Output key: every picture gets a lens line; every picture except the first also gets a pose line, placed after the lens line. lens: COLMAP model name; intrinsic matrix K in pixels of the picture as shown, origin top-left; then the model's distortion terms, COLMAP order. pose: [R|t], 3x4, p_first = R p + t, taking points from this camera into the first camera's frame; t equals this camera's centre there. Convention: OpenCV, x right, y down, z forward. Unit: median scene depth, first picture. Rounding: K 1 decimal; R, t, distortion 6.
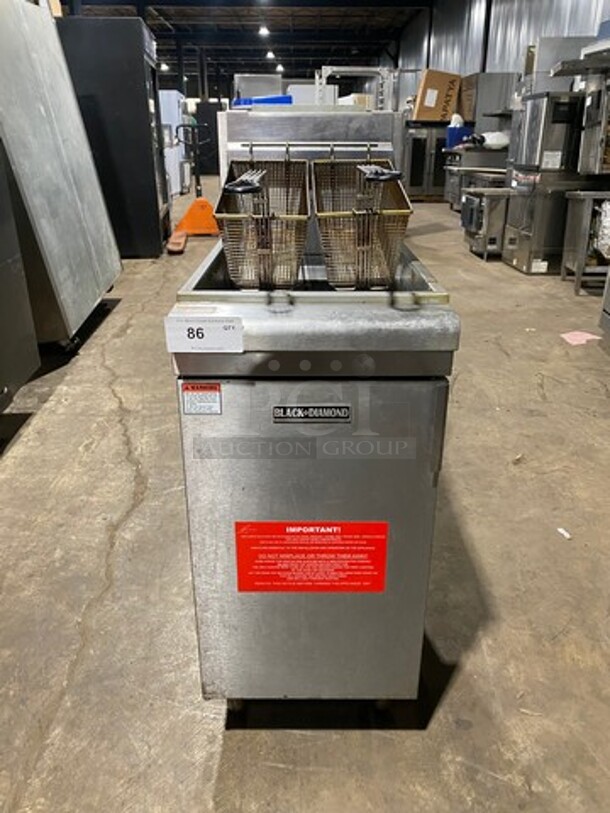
lens RADIAL K [[620.1, 0, 303.5], [0, 620.1, 401.4], [0, 0, 1]] dist [-0.002317, 0.005738]
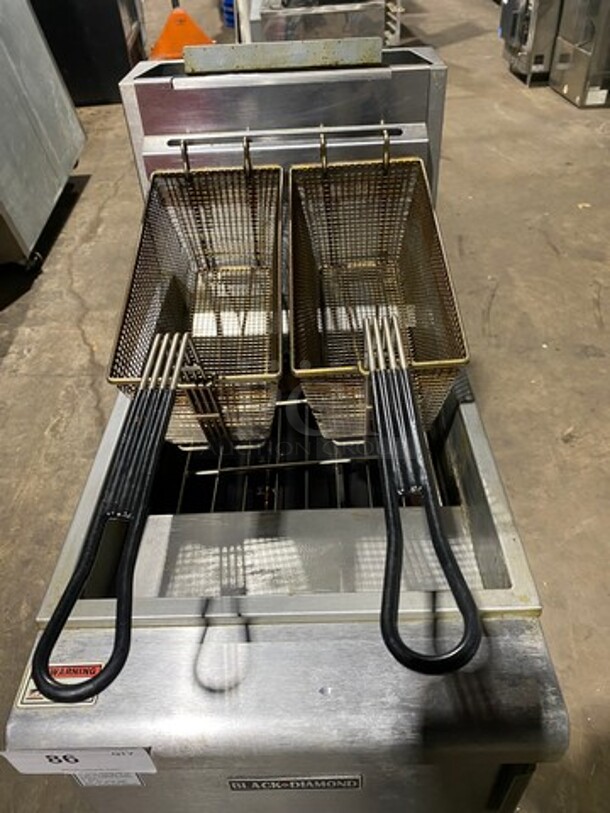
lens RADIAL K [[620.1, 0, 305.0], [0, 620.1, 409.1], [0, 0, 1]] dist [-0.002317, 0.005738]
pose [[0.998762, -0.038105, -0.031990, 0.021325], [0.045958, 0.952892, 0.299807, -0.191909], [0.019059, -0.300906, 0.953463, 0.206742]]
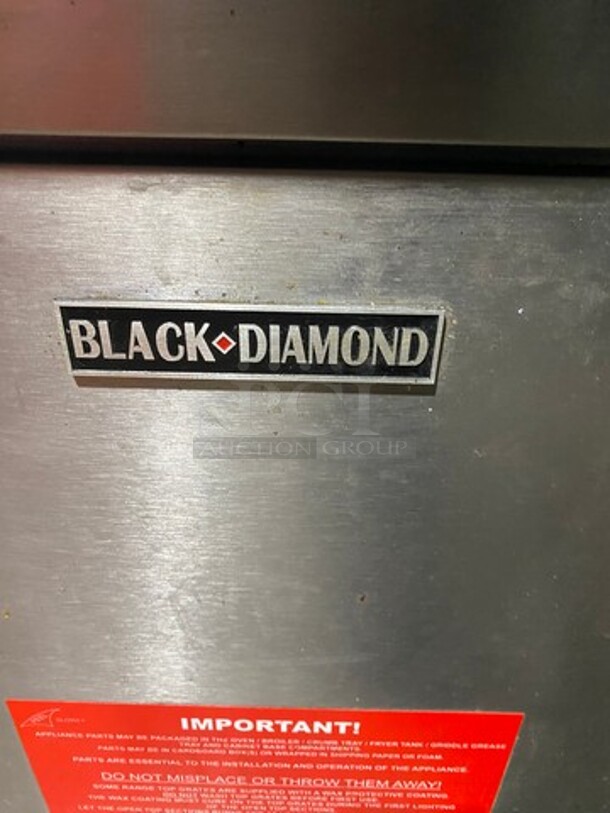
lens RADIAL K [[620.1, 0, 312.6], [0, 620.1, 390.9], [0, 0, 1]] dist [-0.002317, 0.005738]
pose [[0.999644, 0.020503, 0.017101, 0.011659], [-0.022746, 0.989408, 0.143368, 0.001411], [-0.013980, -0.143706, 0.989522, 0.301775]]
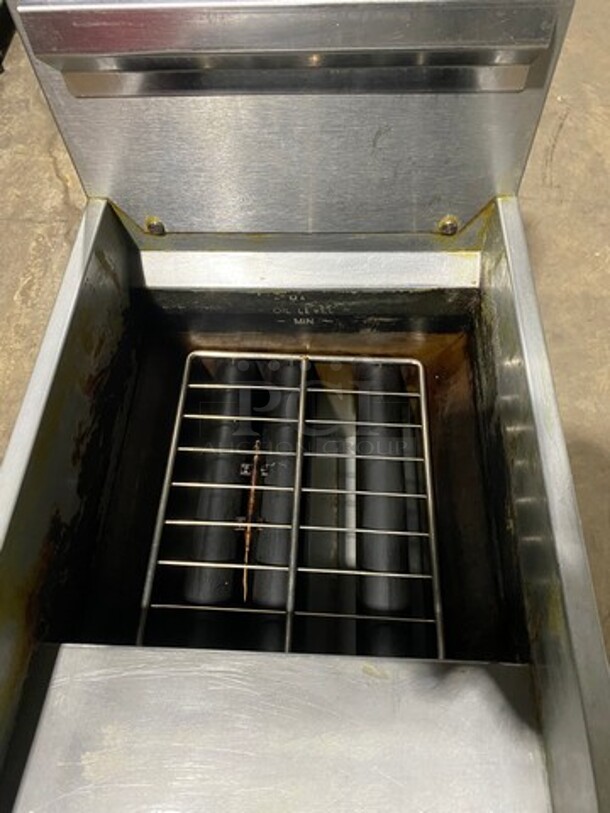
lens RADIAL K [[620.1, 0, 301.9], [0, 620.1, 404.5], [0, 0, 1]] dist [-0.002317, 0.005738]
pose [[0.997734, 0.015182, -0.065543, 0.025104], [0.025799, 0.813404, 0.581127, -0.235397], [0.062136, -0.581502, 0.811169, 0.353836]]
